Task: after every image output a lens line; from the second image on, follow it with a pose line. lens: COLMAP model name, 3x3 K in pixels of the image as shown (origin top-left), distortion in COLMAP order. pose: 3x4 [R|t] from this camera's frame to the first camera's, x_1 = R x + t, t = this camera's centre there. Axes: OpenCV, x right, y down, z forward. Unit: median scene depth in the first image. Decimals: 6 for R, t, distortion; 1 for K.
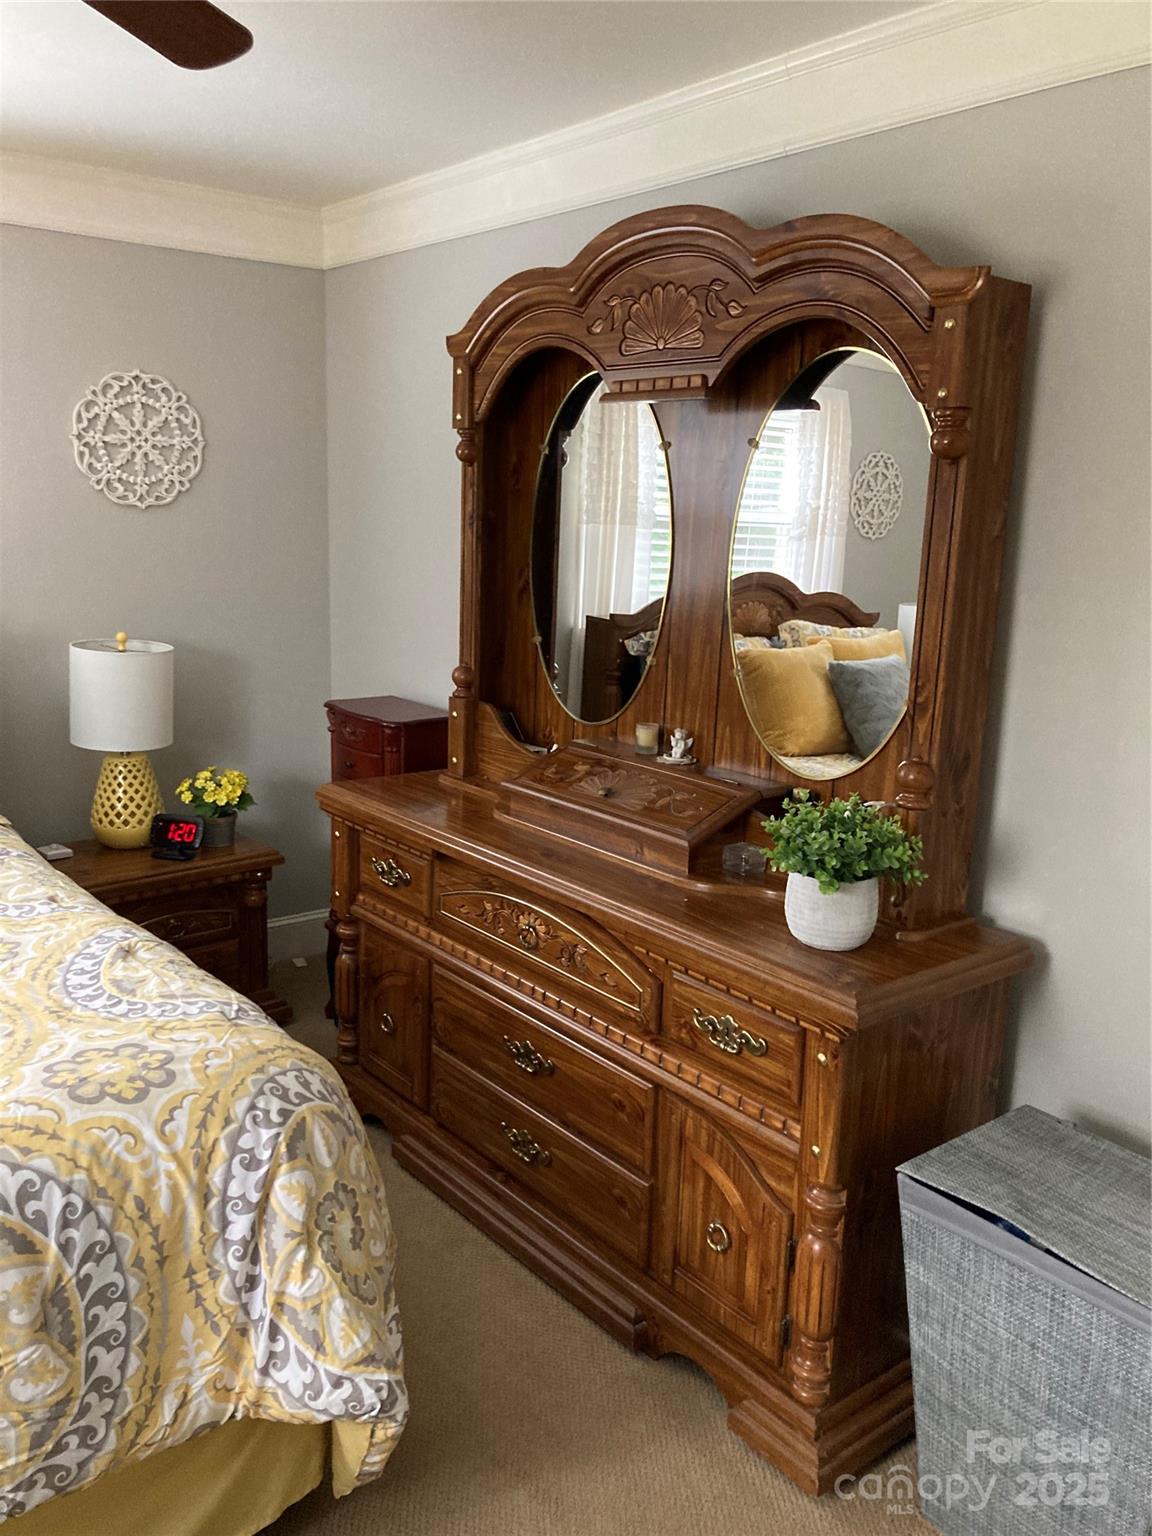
lens RADIAL K [[1277.3, 0, 571.9], [0, 1277.3, 732.1], [0, 0, 1]] dist [0.029940, 0.001527]
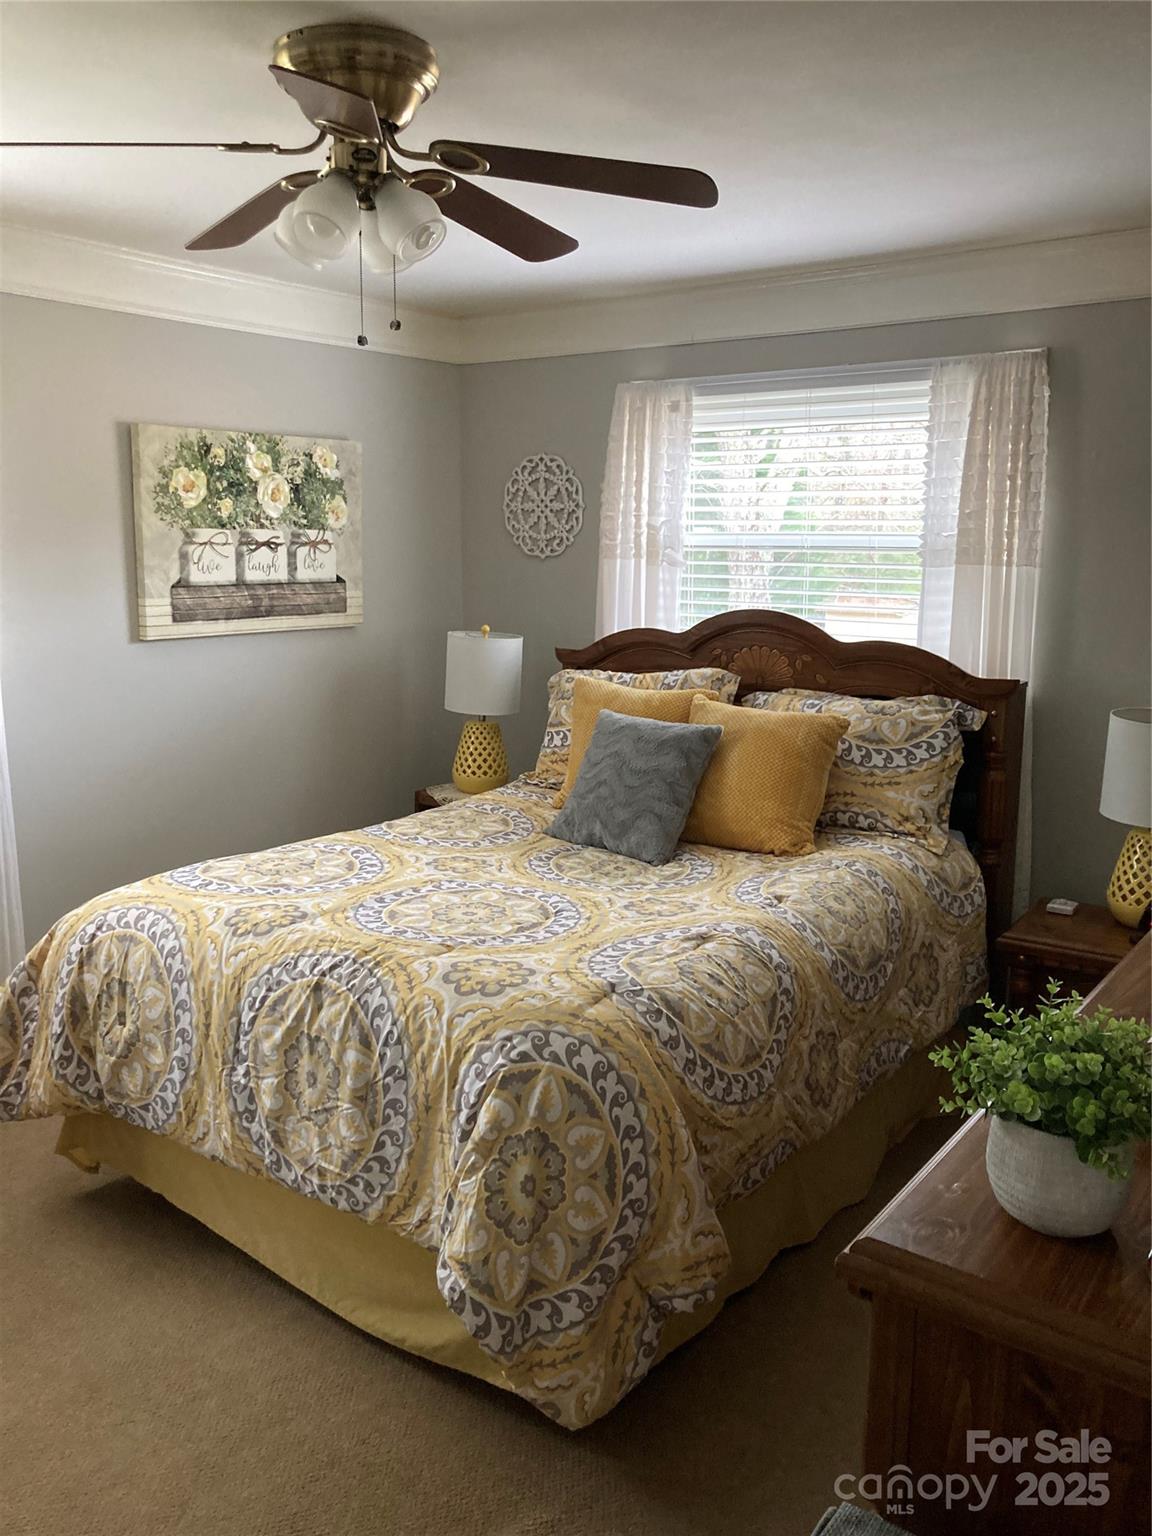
lens RADIAL K [[1277.3, 0, 577.4], [0, 1277.3, 767.0], [0, 0, 1]] dist [0.029940, 0.001527]
pose [[0.268498, 0.151313, -0.951322, 0.942803], [-0.181388, 0.977861, 0.104340, -0.110321], [0.946048, 0.144543, 0.290000, 0.692334]]
